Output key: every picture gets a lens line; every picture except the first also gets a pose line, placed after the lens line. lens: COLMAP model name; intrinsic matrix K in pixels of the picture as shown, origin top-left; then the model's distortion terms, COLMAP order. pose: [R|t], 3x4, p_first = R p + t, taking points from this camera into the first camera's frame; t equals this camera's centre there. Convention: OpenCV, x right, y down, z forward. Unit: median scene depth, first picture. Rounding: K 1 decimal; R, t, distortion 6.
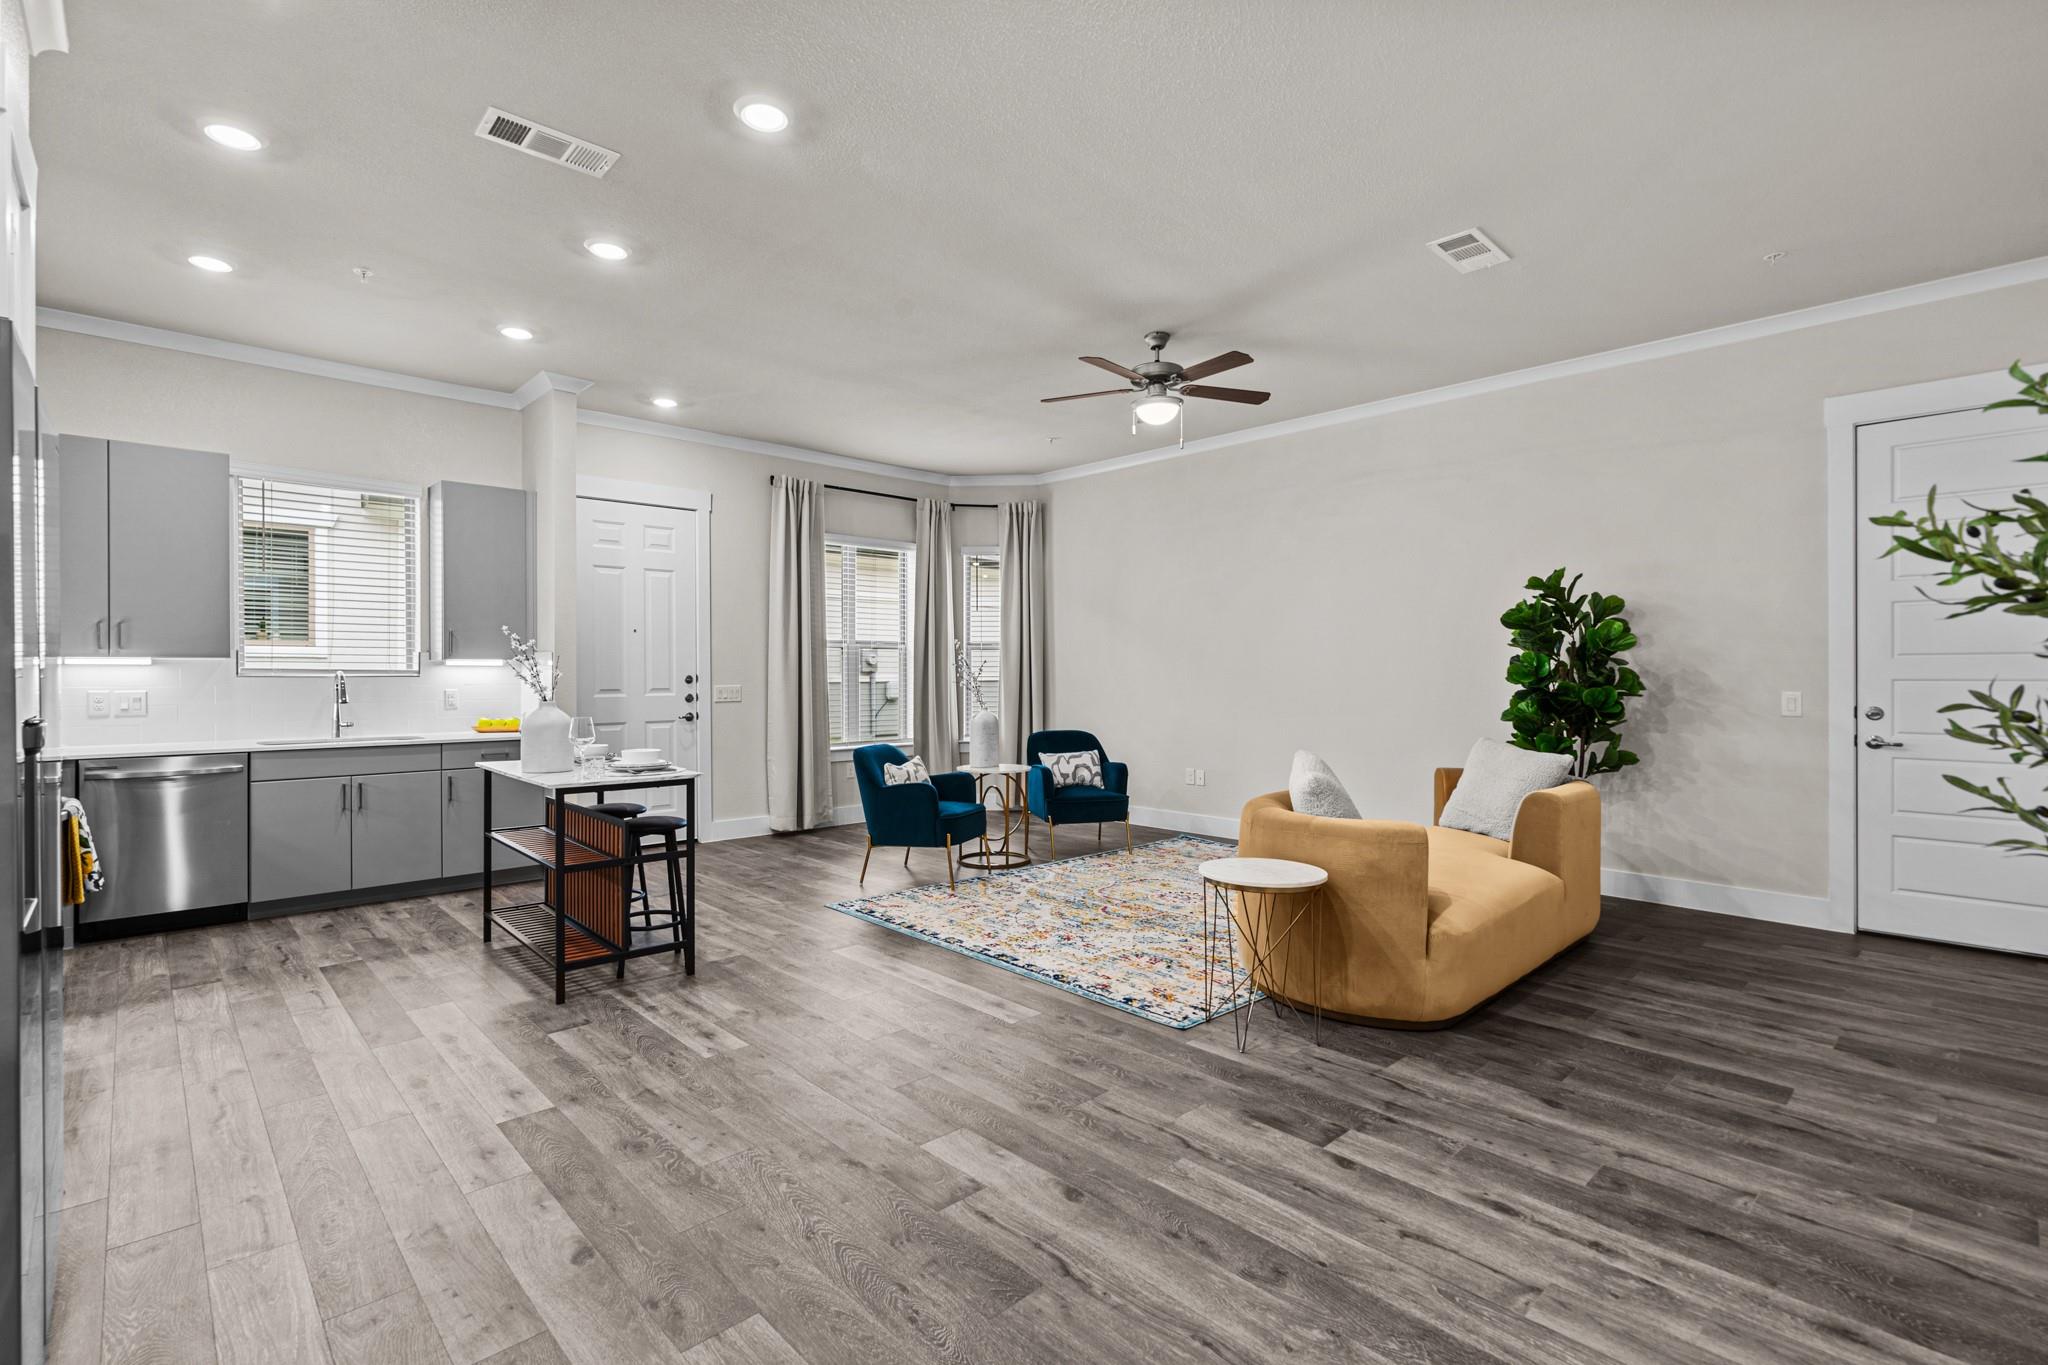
lens RADIAL K [[950.4, 0, 979.7], [0, 950.4, 672.8], [0, 0, 1]] dist [-0.001455, 0.001695]
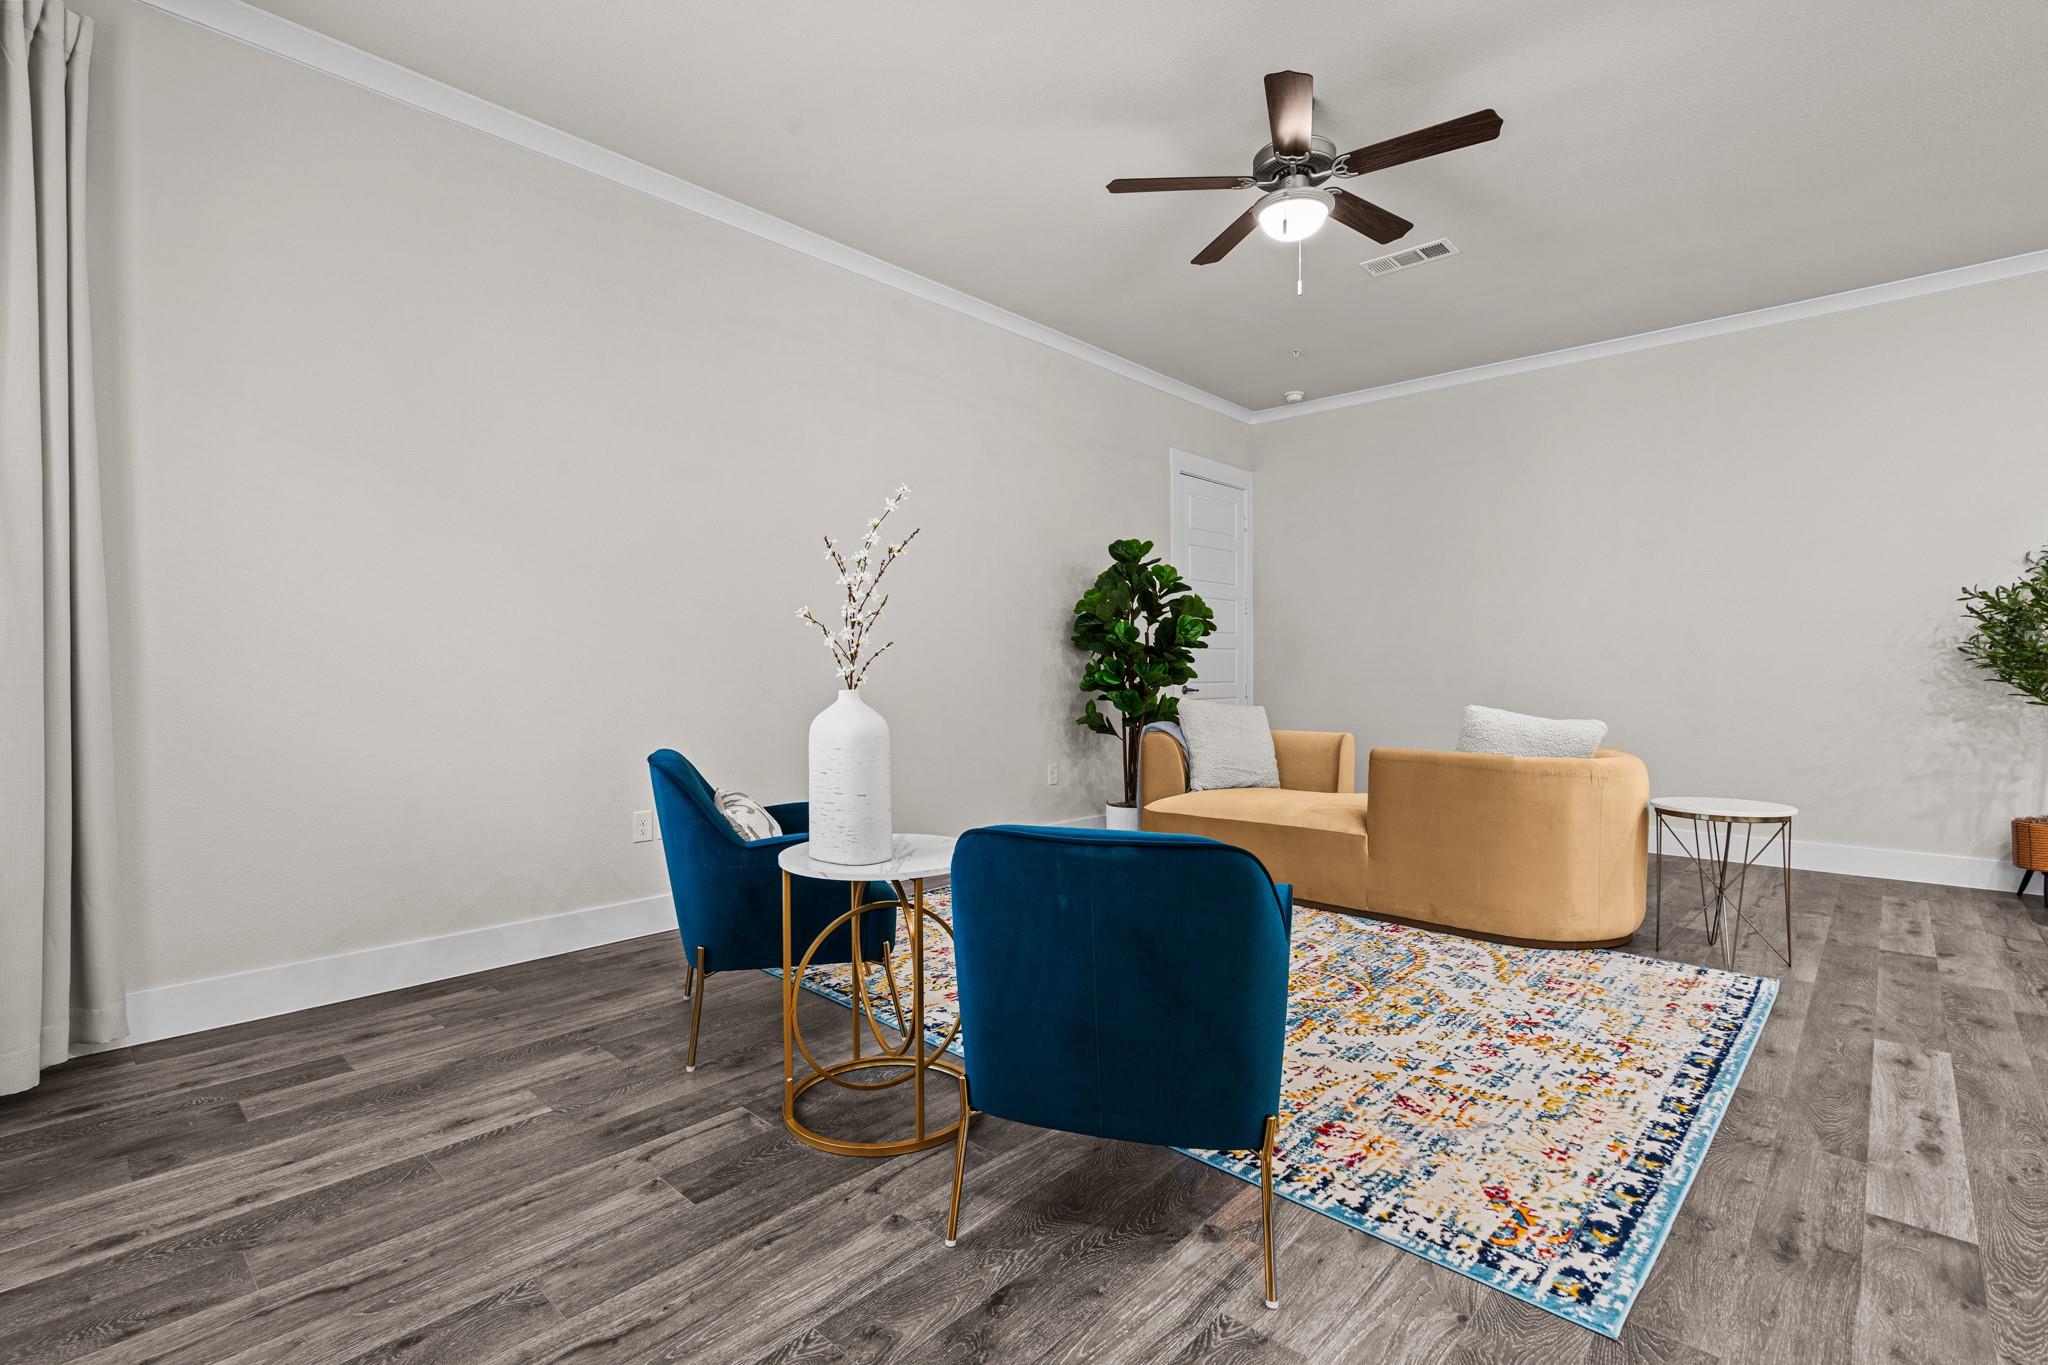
lens RADIAL K [[950.4, 0, 1035.7], [0, 950.4, 665.3], [0, 0, 1]] dist [-0.001455, 0.001695]
pose [[-0.106886, 0.006825, 0.994248, -0.491386], [0.003172, 0.999974, -0.006523, 0.044066], [-0.994266, 0.002457, -0.106905, 1.365816]]
